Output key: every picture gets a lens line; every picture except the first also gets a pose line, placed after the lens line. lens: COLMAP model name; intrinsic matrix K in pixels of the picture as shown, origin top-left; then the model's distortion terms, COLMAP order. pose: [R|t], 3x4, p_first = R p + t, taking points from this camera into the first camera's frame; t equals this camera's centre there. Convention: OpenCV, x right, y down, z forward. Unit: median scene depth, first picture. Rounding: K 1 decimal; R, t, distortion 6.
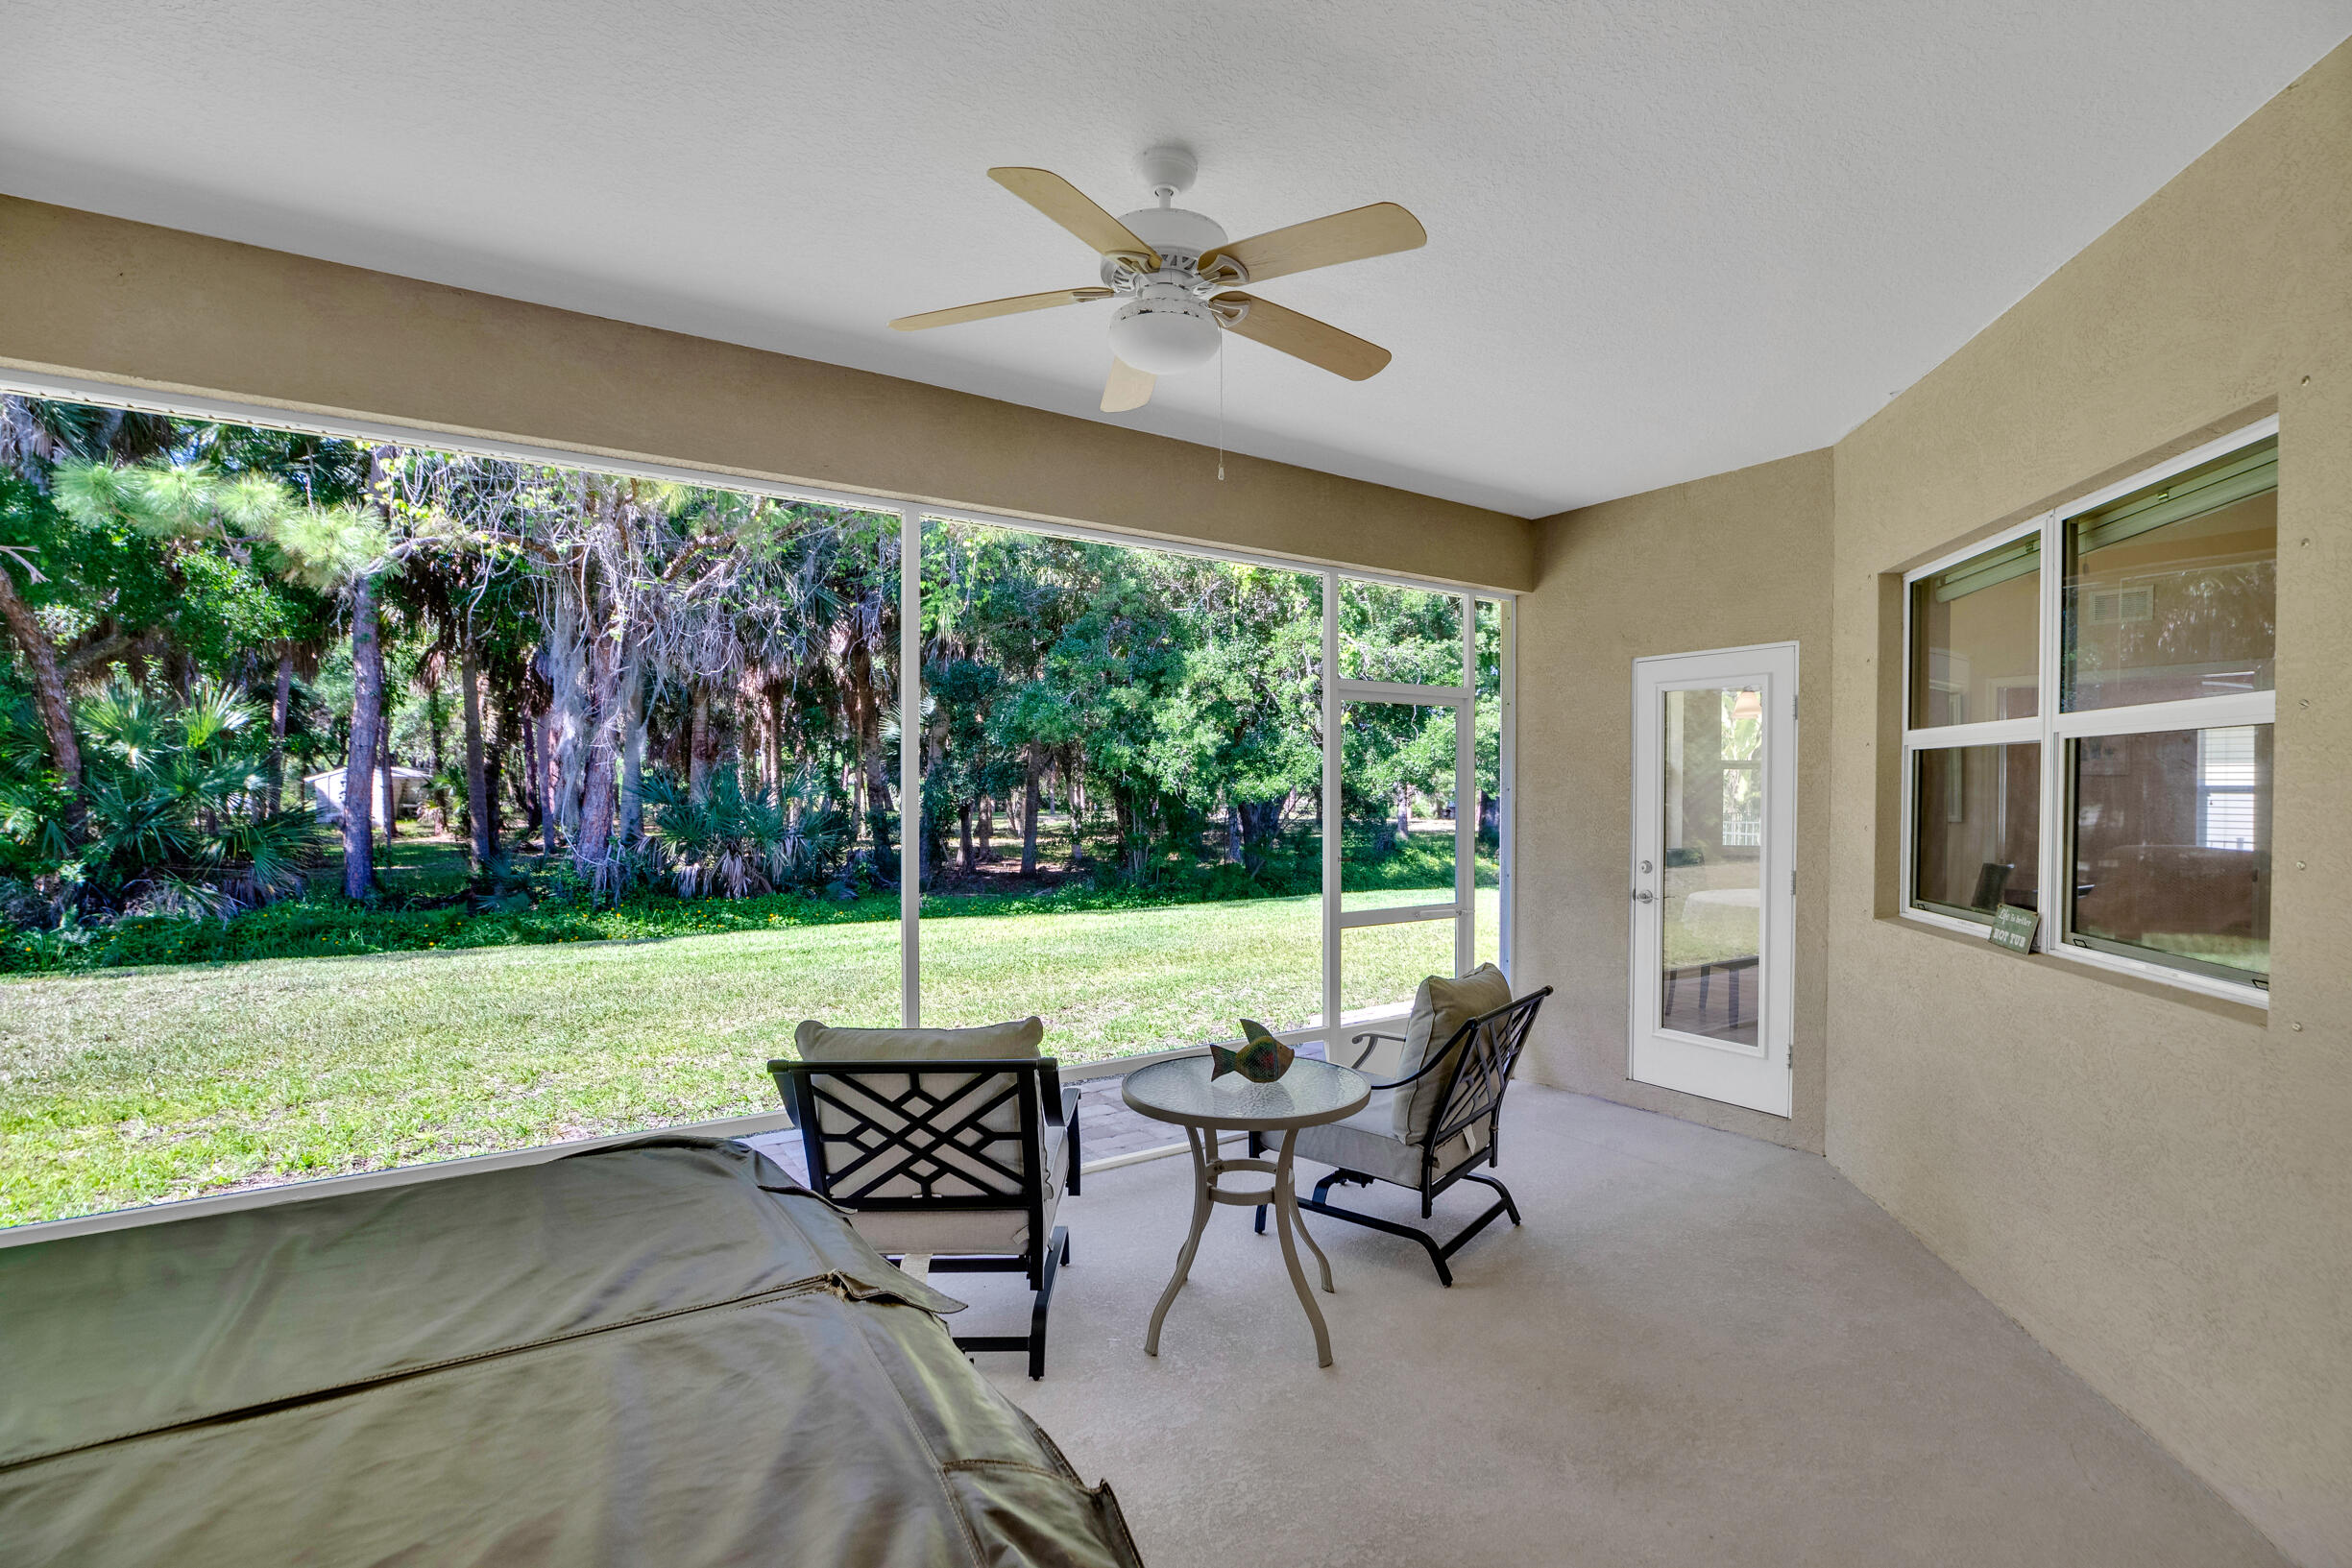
lens RADIAL K [[1081.8, 0, 1195.7], [0, 1081.8, 798.5], [0, 0, 1]] dist [-0.037180, 0.008804]
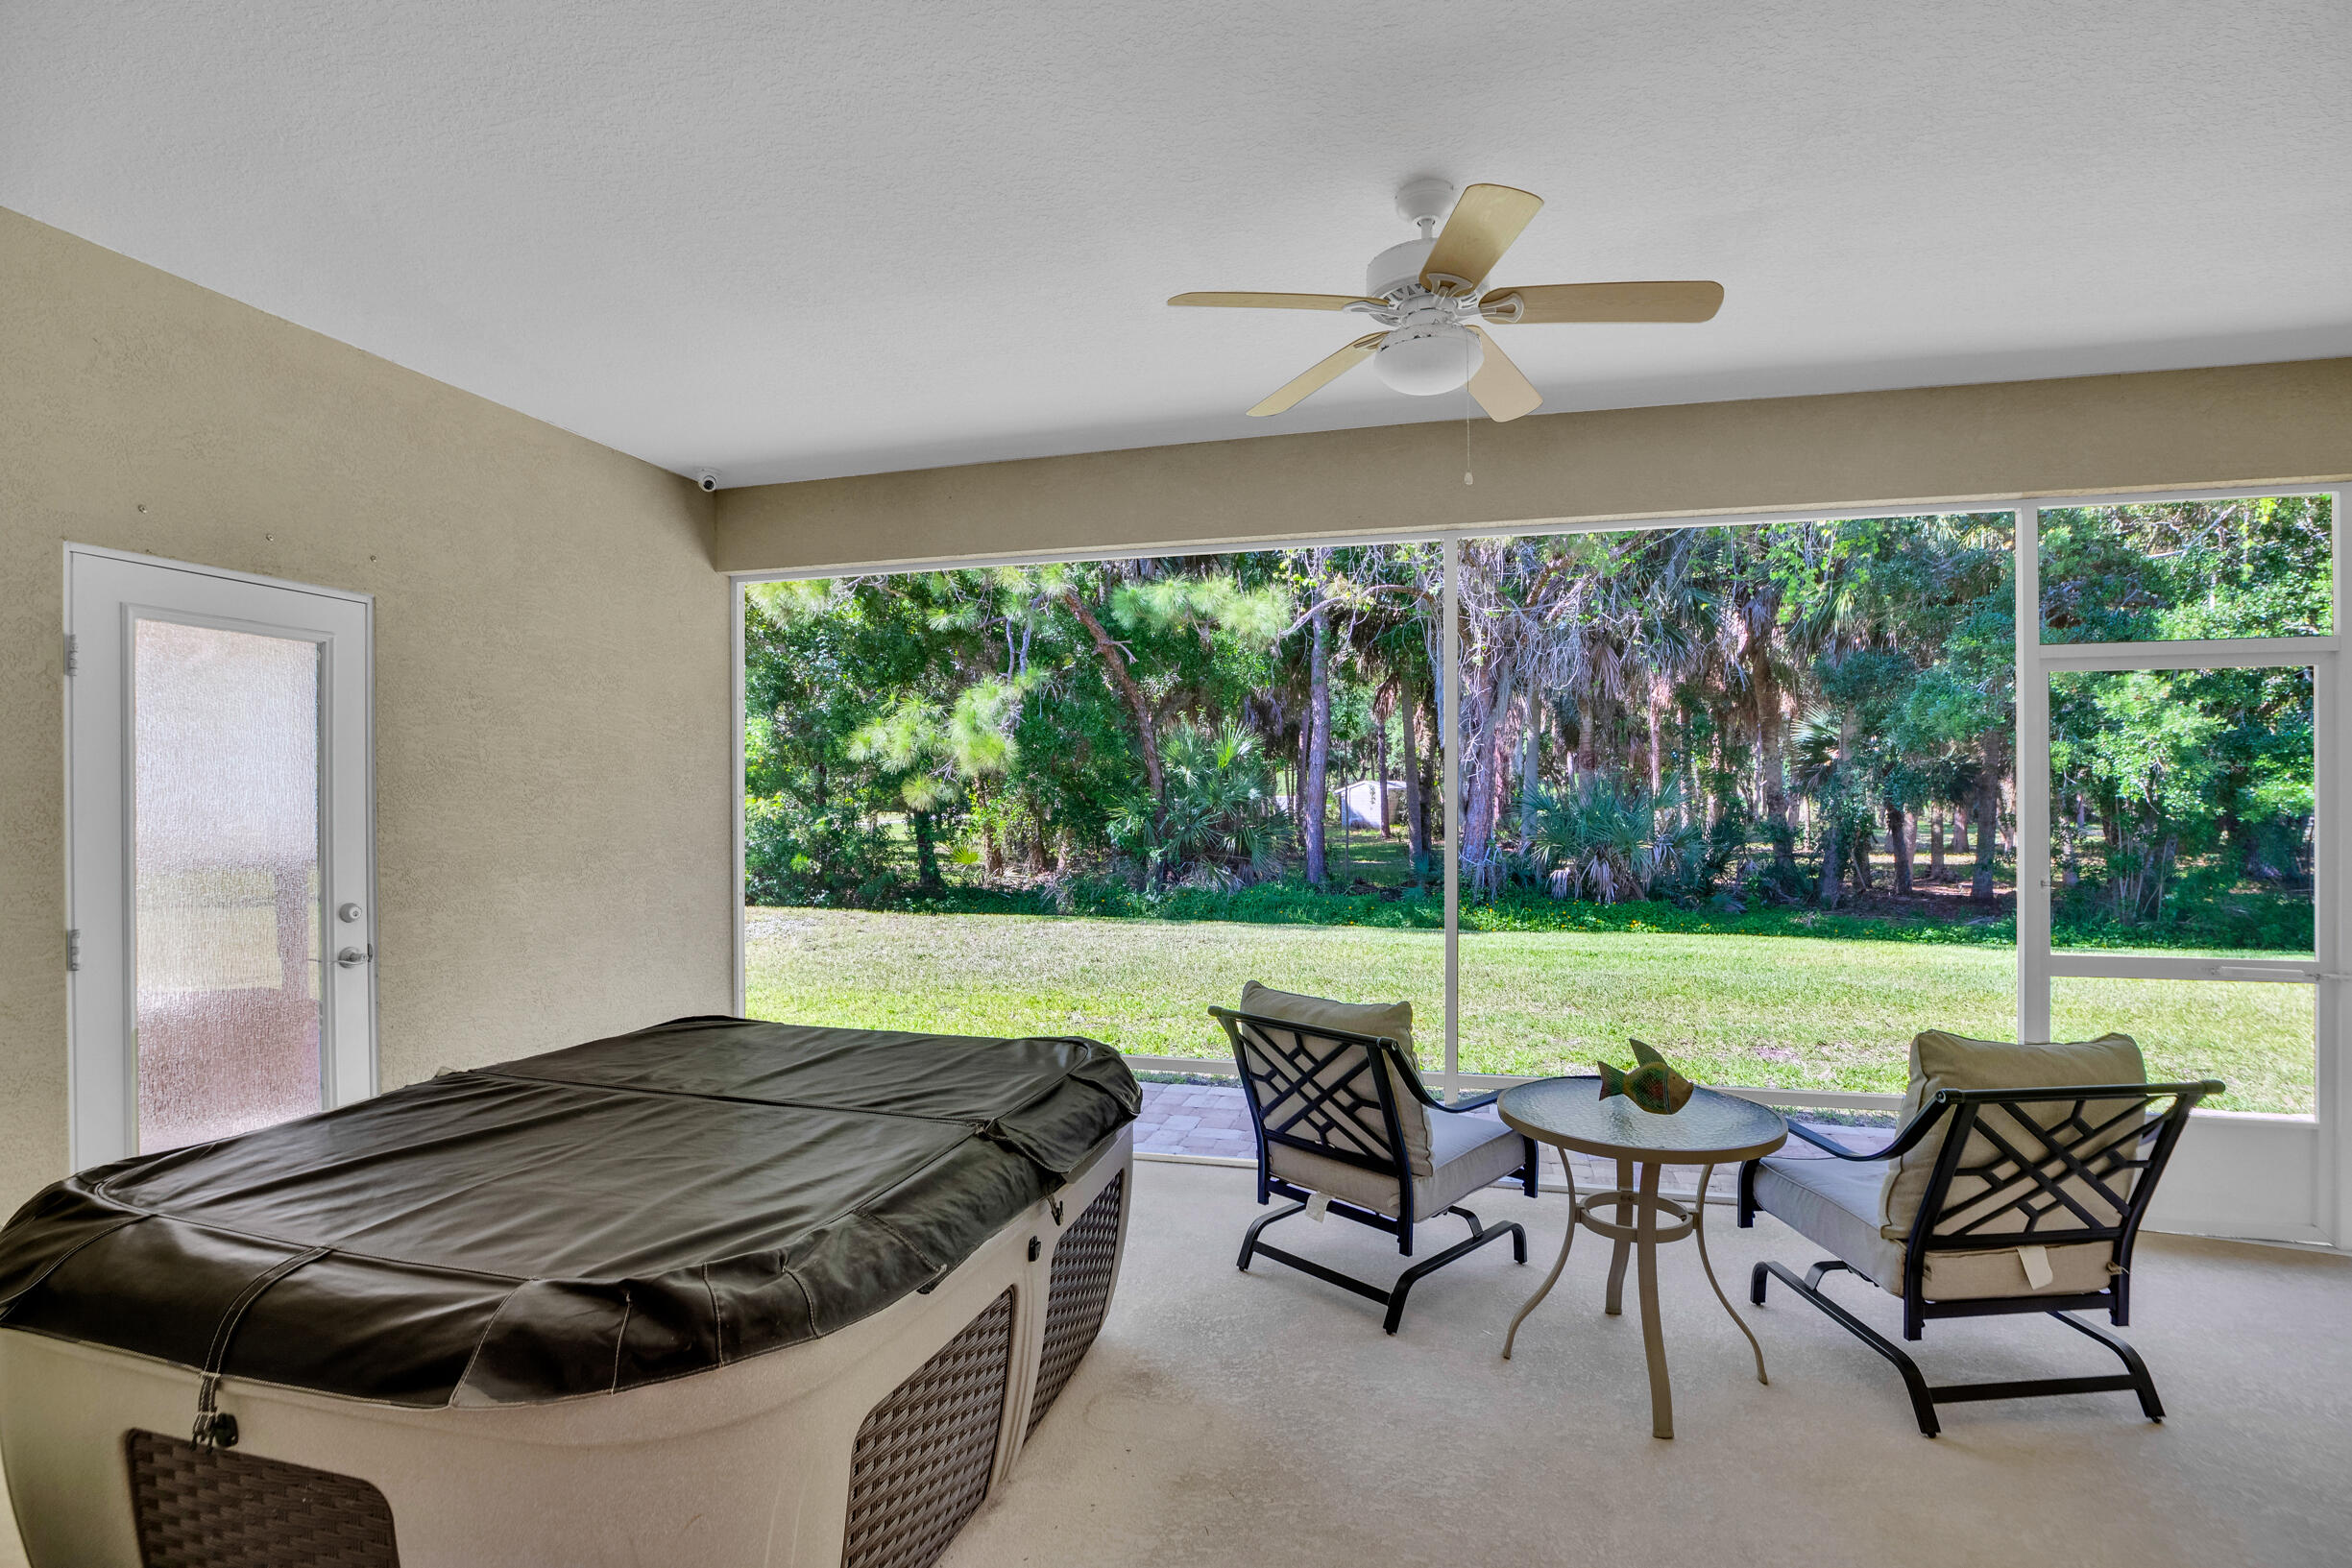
lens RADIAL K [[1081.8, 0, 1200.9], [0, 1081.8, 802.8], [0, 0, 1]] dist [-0.037180, 0.008804]
pose [[0.665689, -0.001259, -0.746228, 0.101699], [-0.001829, 0.999993, -0.003319, 0.001054], [0.746227, 0.003575, 0.665682, 0.023639]]
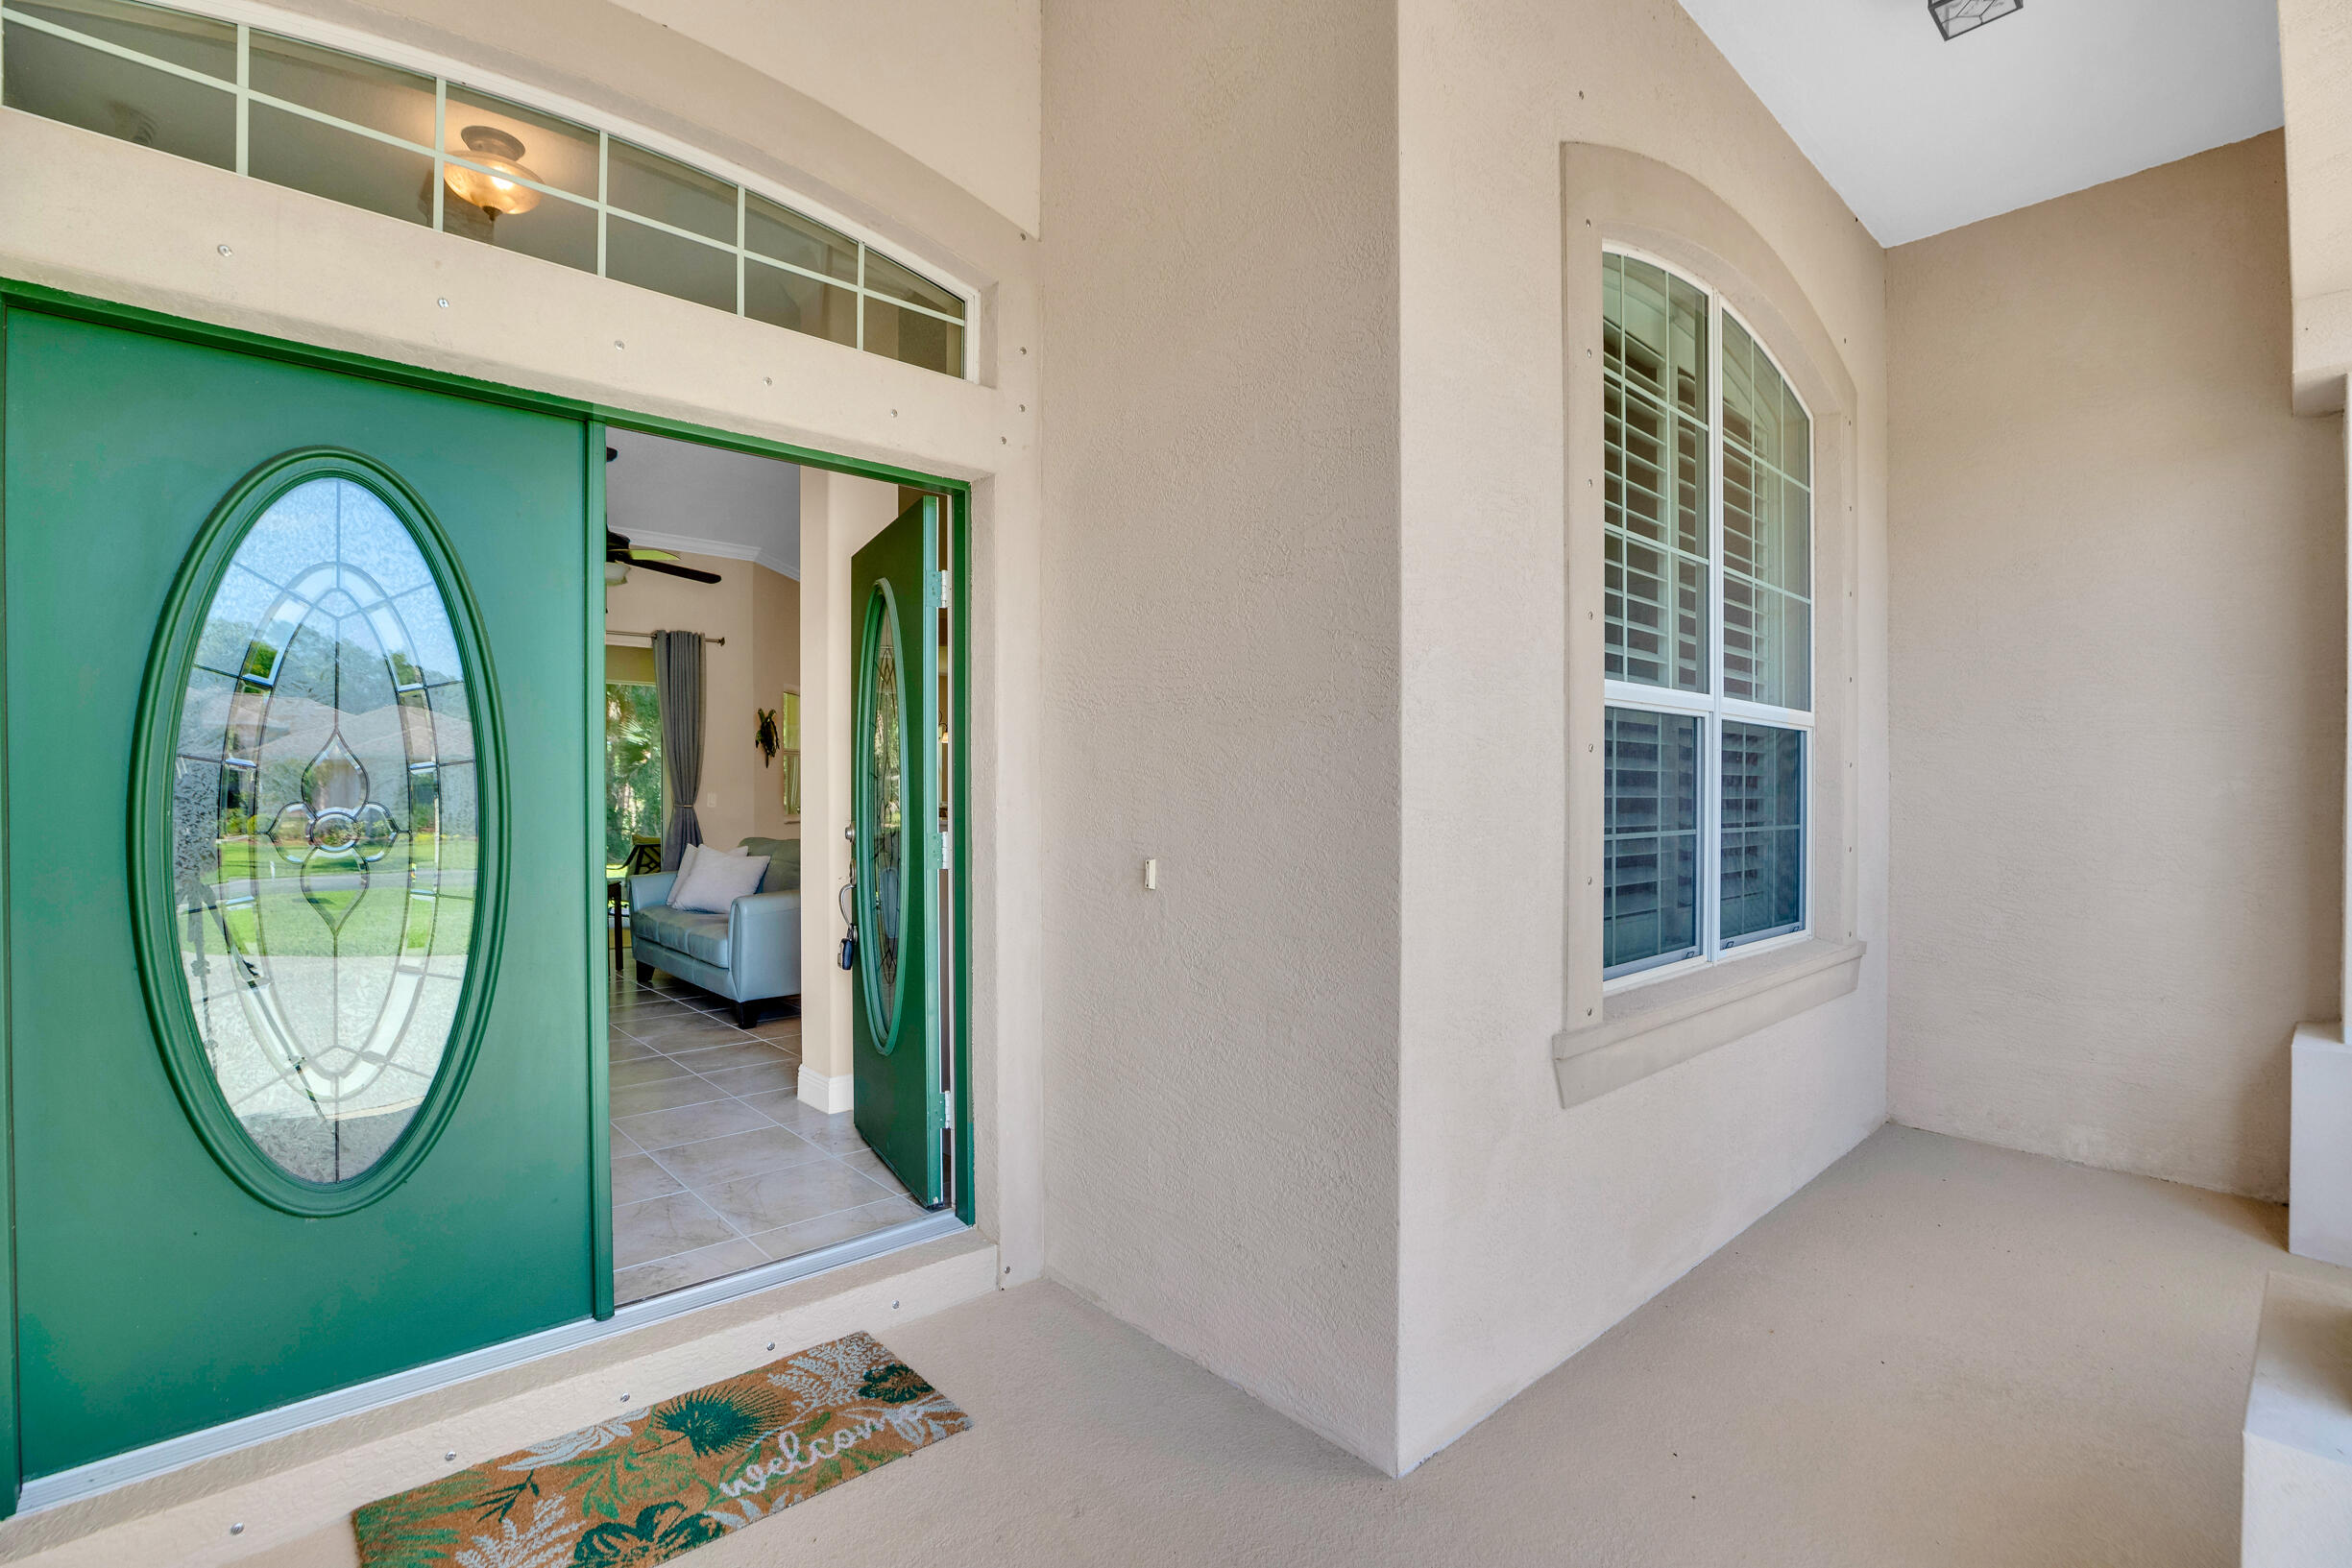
lens RADIAL K [[1081.8, 0, 1166.9], [0, 1081.8, 793.3], [0, 0, 1]] dist [-0.037180, 0.008804]
pose [[0.991388, -0.008909, 0.130651, 0.308800], [0.009470, 0.999948, -0.003672, 0.016641], [-0.130611, 0.004878, 0.991422, -0.524716]]
